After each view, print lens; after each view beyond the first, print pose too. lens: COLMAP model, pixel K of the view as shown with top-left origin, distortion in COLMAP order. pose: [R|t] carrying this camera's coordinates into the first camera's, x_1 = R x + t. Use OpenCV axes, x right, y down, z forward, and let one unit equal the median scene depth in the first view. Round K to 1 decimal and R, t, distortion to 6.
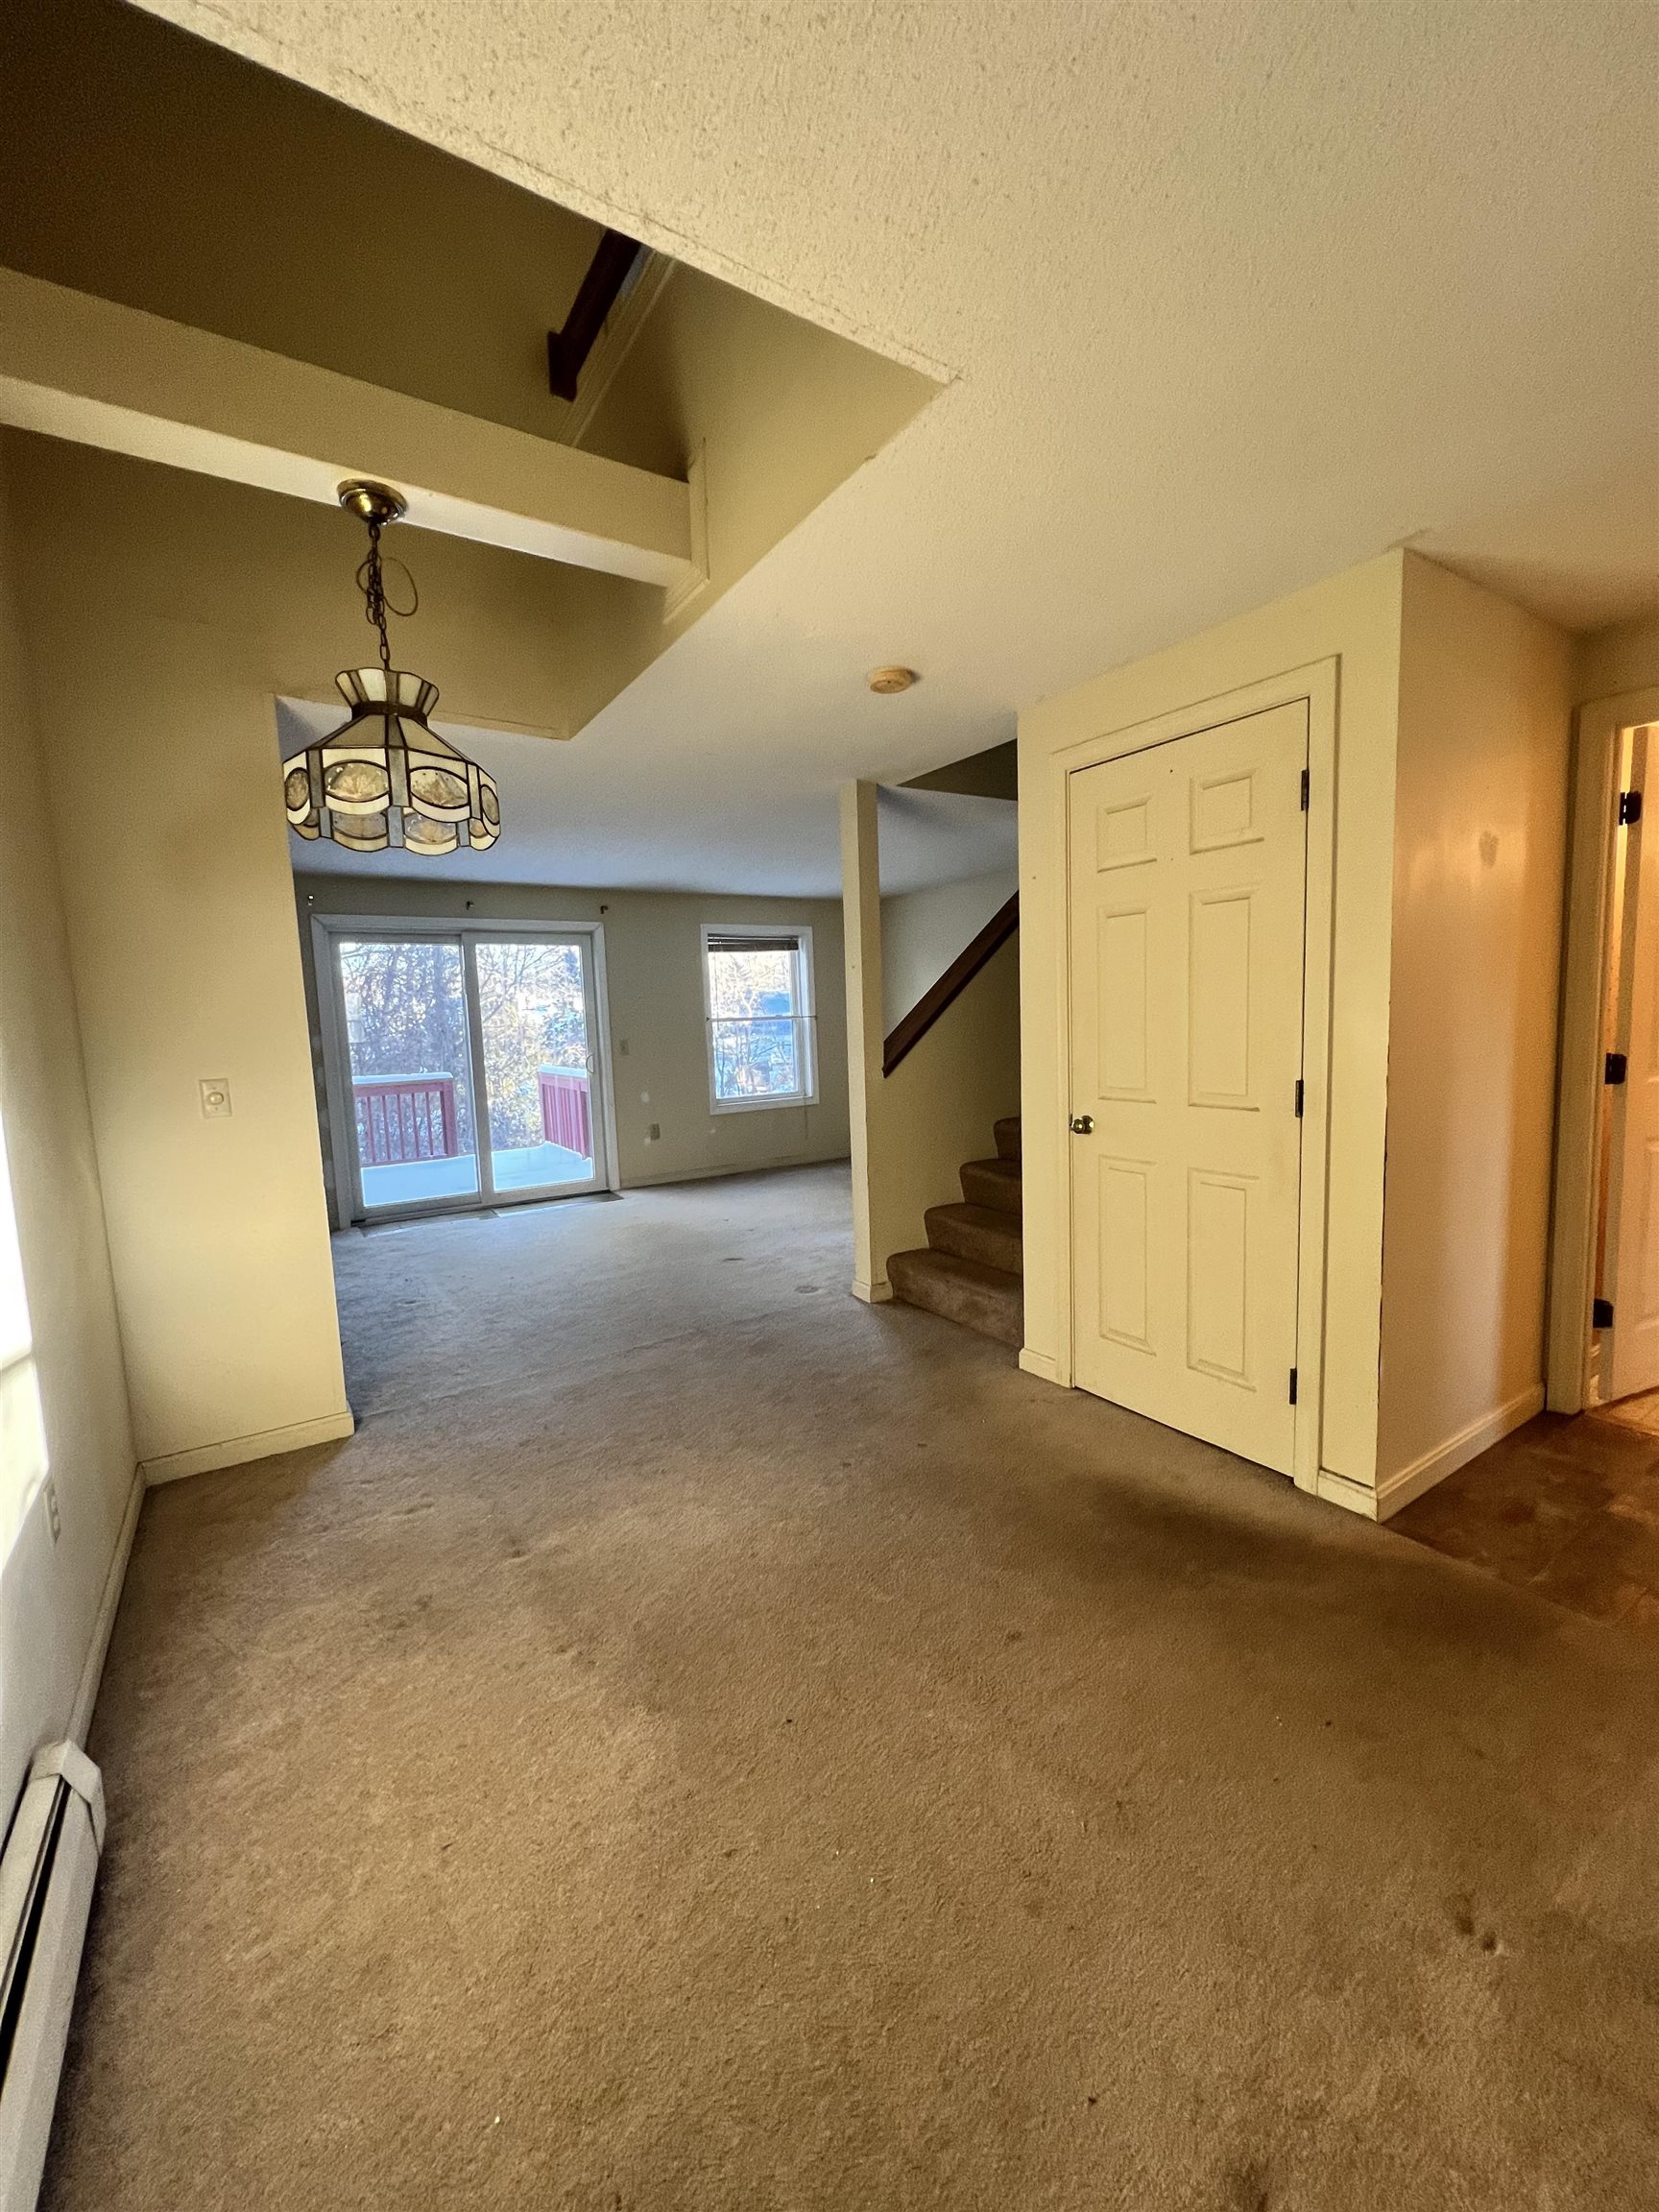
lens RADIAL K [[881.0, 0, 826.3], [0, 881.0, 1110.8], [0, 0, 1]] dist [0.001551, -0.000669]
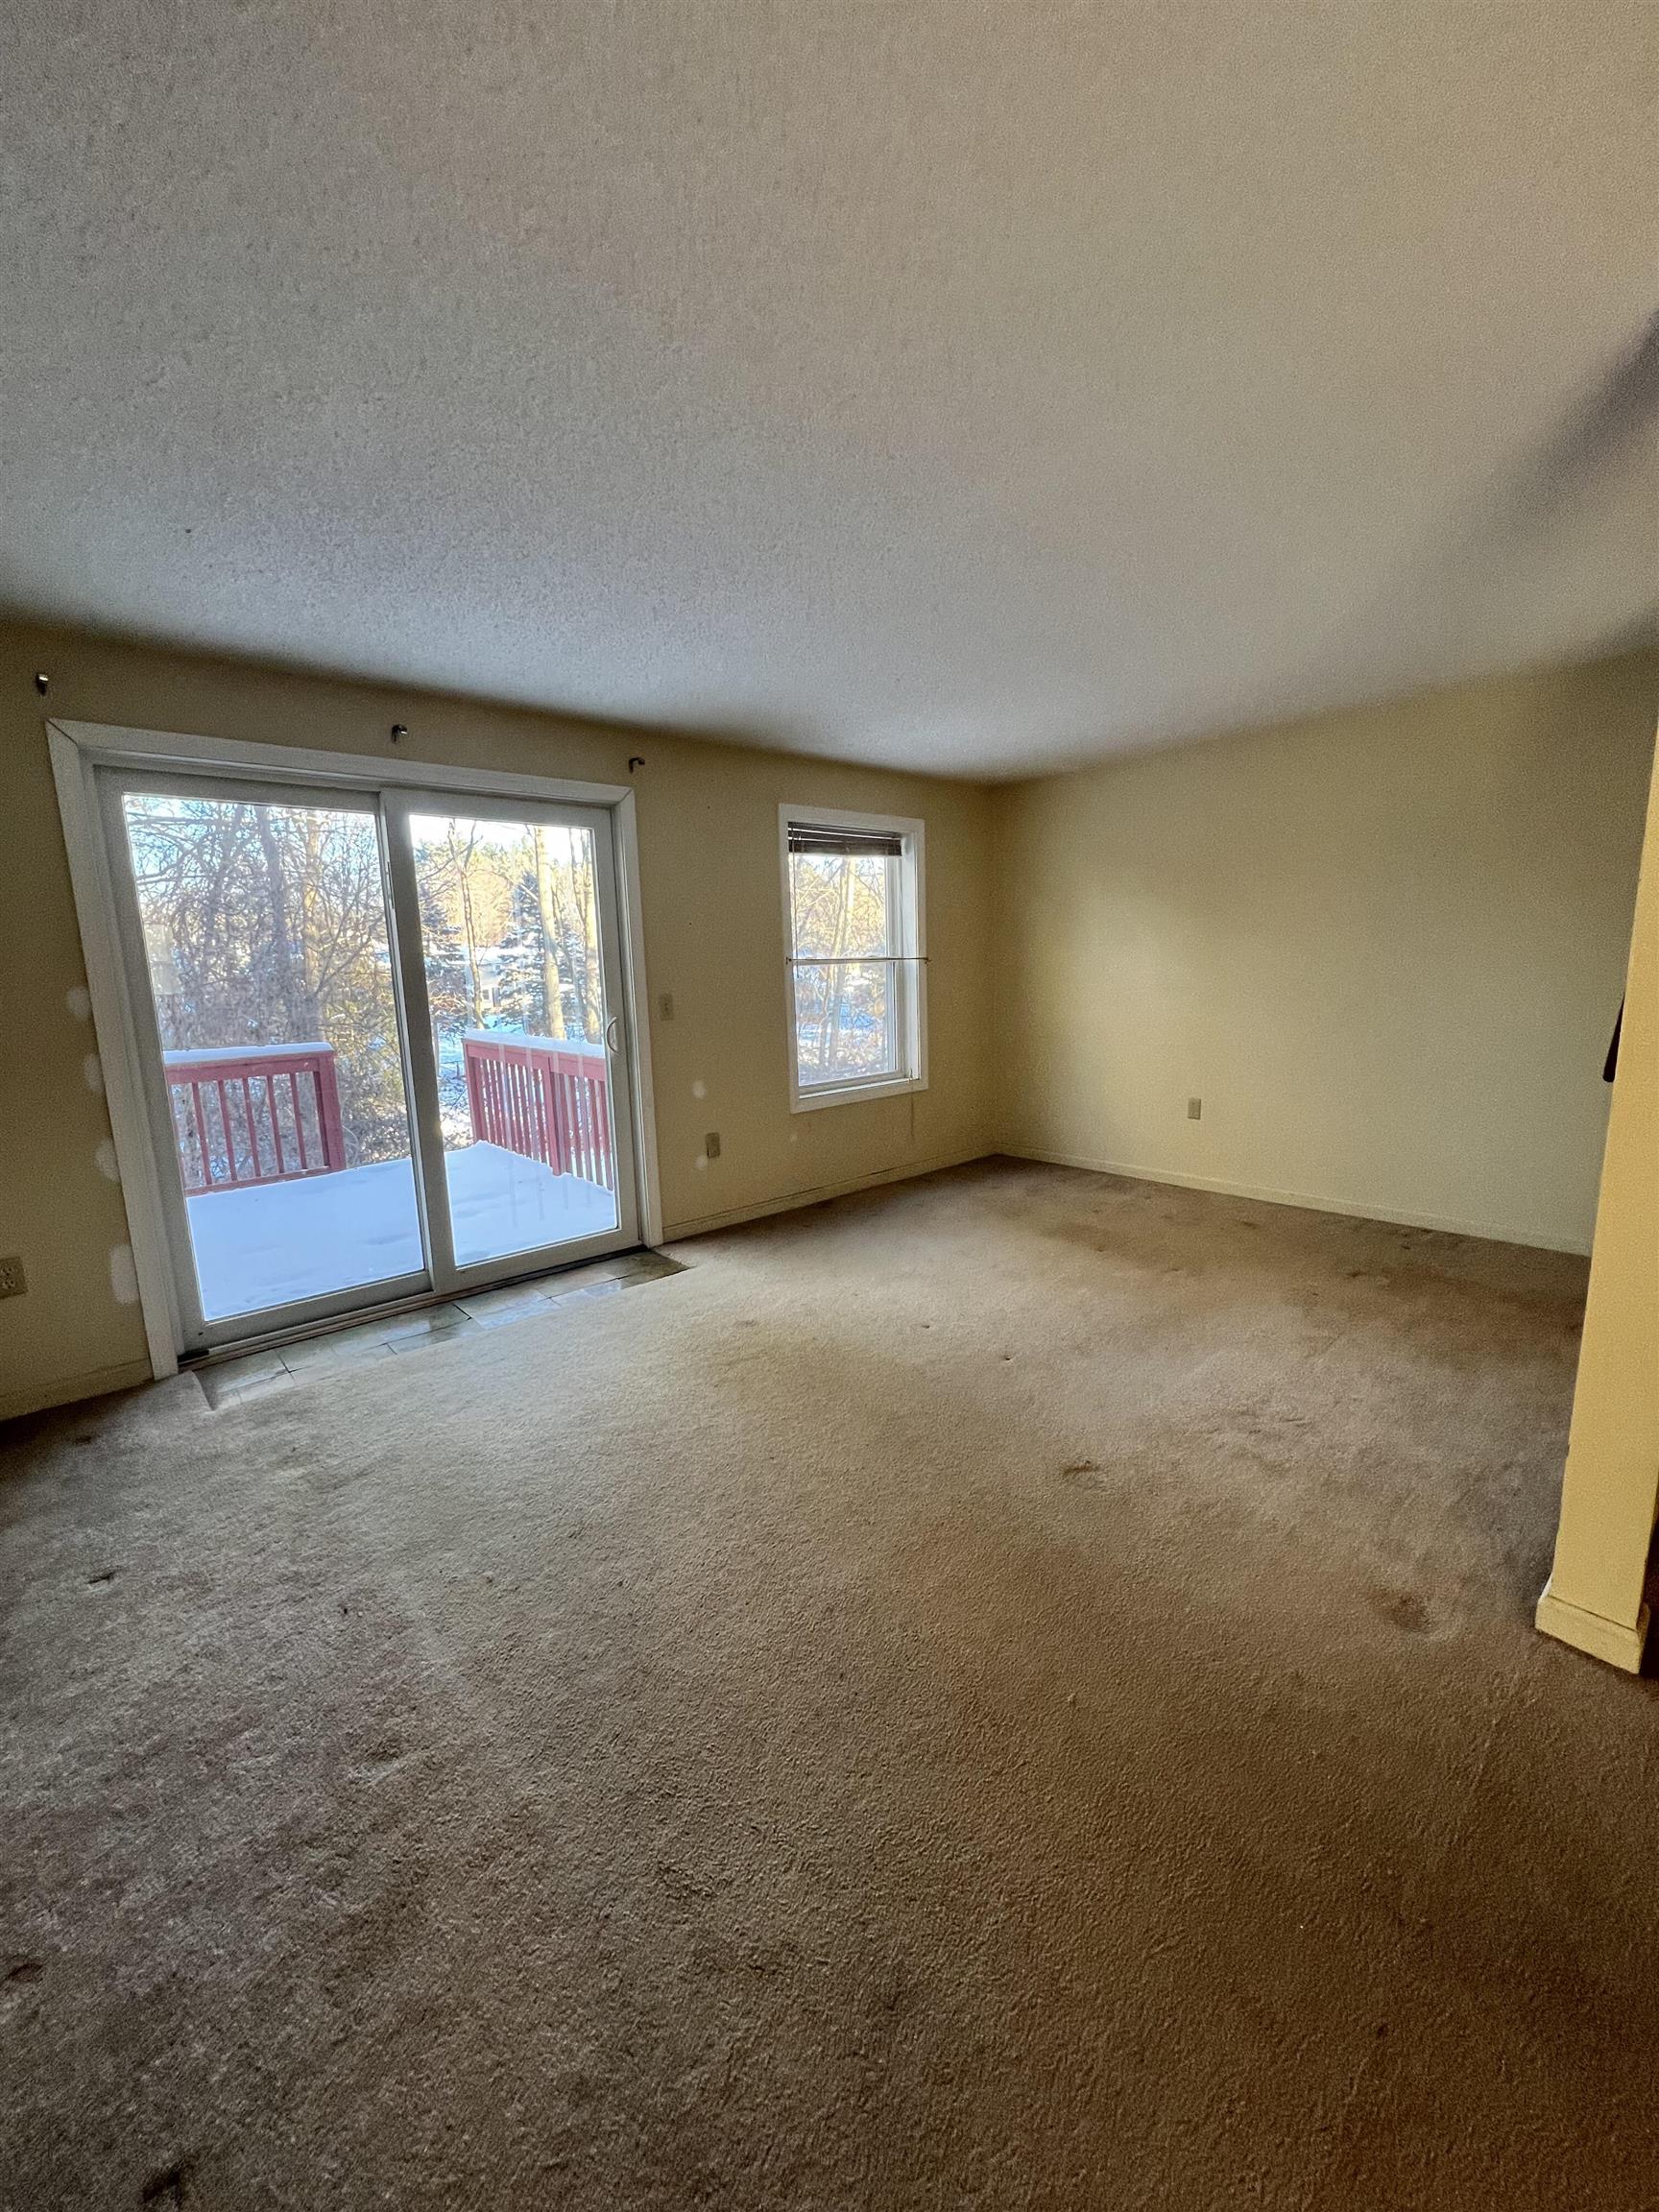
lens RADIAL K [[881.0, 0, 824.3], [0, 881.0, 1108.7], [0, 0, 1]] dist [0.001551, -0.000669]
pose [[0.989002, -0.017299, 0.146886, -0.203038], [0.009334, 0.998457, 0.054744, -0.033489], [-0.147606, -0.052771, 0.987637, 0.377690]]
